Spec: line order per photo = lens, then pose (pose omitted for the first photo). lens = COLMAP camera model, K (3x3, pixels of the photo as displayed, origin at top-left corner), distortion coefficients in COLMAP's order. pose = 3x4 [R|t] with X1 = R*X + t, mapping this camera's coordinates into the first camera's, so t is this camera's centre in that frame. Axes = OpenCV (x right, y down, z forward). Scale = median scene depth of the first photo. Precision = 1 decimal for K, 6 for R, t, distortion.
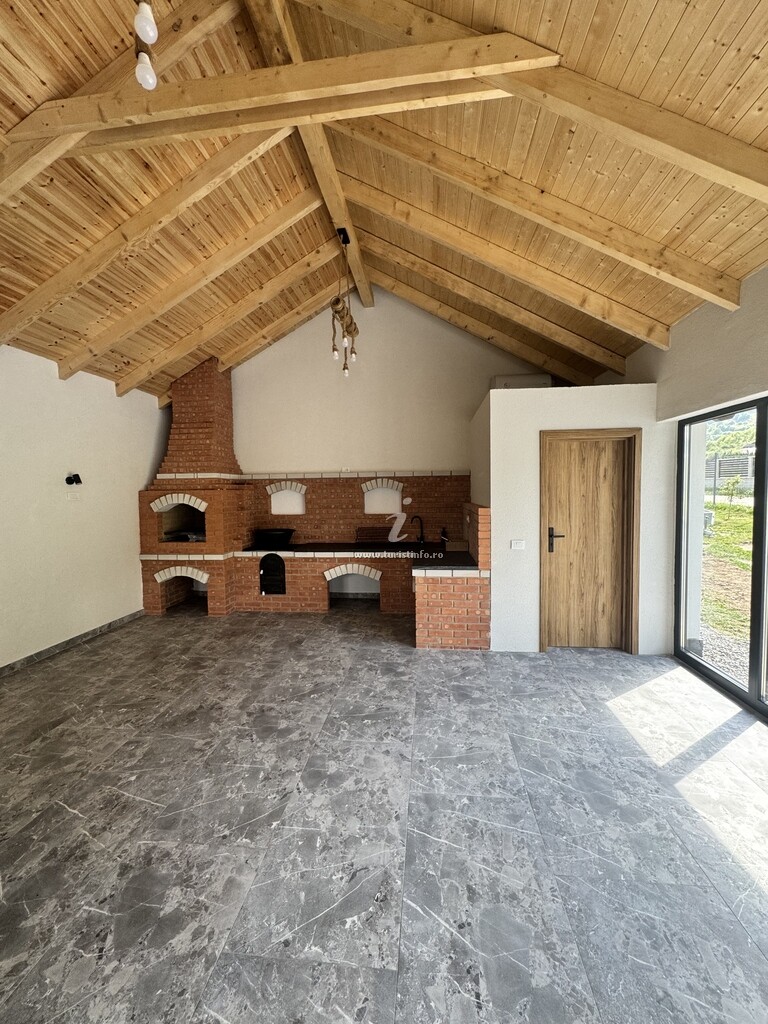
lens RADIAL K [[407.2, 0, 386.6], [0, 407.2, 513.2], [0, 0, 1]] dist [-0.004650, 0.000905]
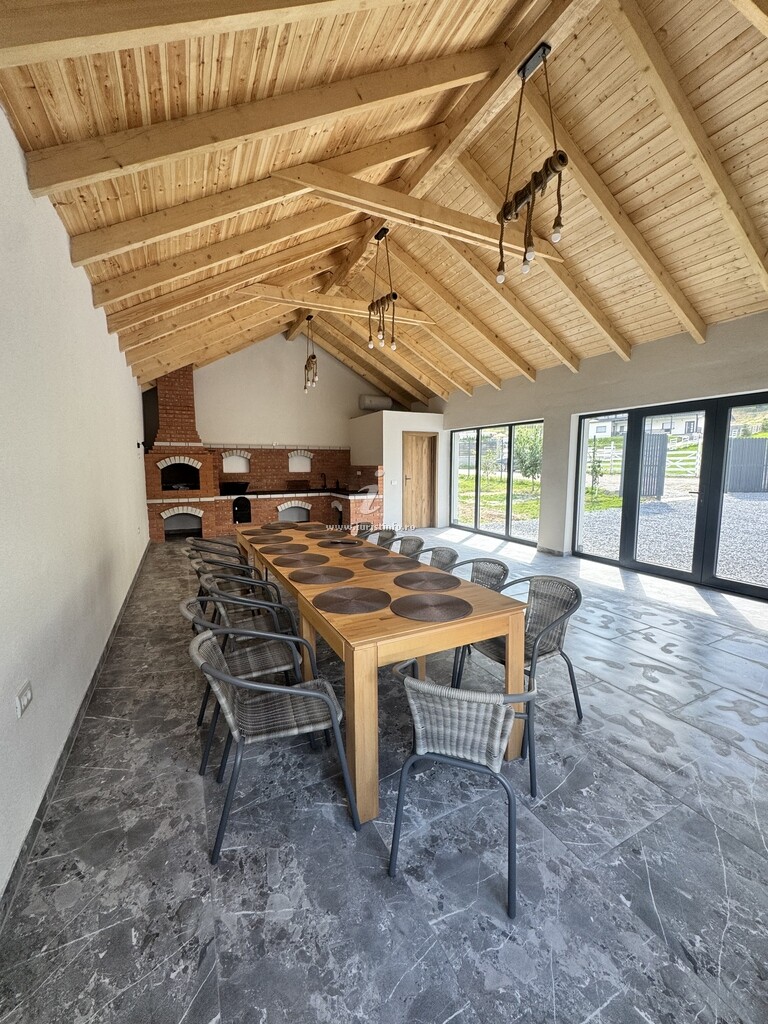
lens RADIAL K [[407.2, 0, 385.4], [0, 407.2, 511.1], [0, 0, 1]] dist [-0.004650, 0.000905]
pose [[0.844462, -0.049122, 0.533358, -0.666955], [0.019342, 0.997933, 0.061285, 0.071279], [-0.535266, -0.041436, 0.843666, -0.622752]]
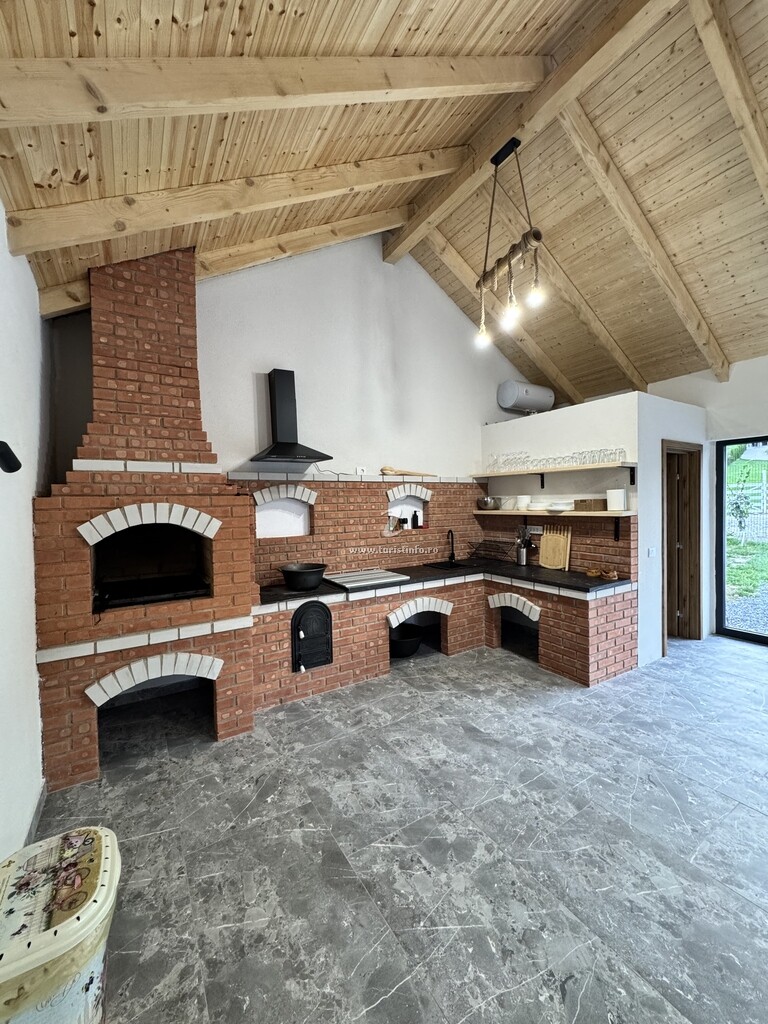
lens RADIAL K [[407.2, 0, 385.0], [0, 407.2, 512.6], [0, 0, 1]] dist [-0.004650, 0.000905]
pose [[0.789352, -0.016448, 0.613720, -0.583734], [0.039432, 0.998935, -0.023945, -0.014663], [-0.612673, 0.043101, 0.789160, 0.457416]]
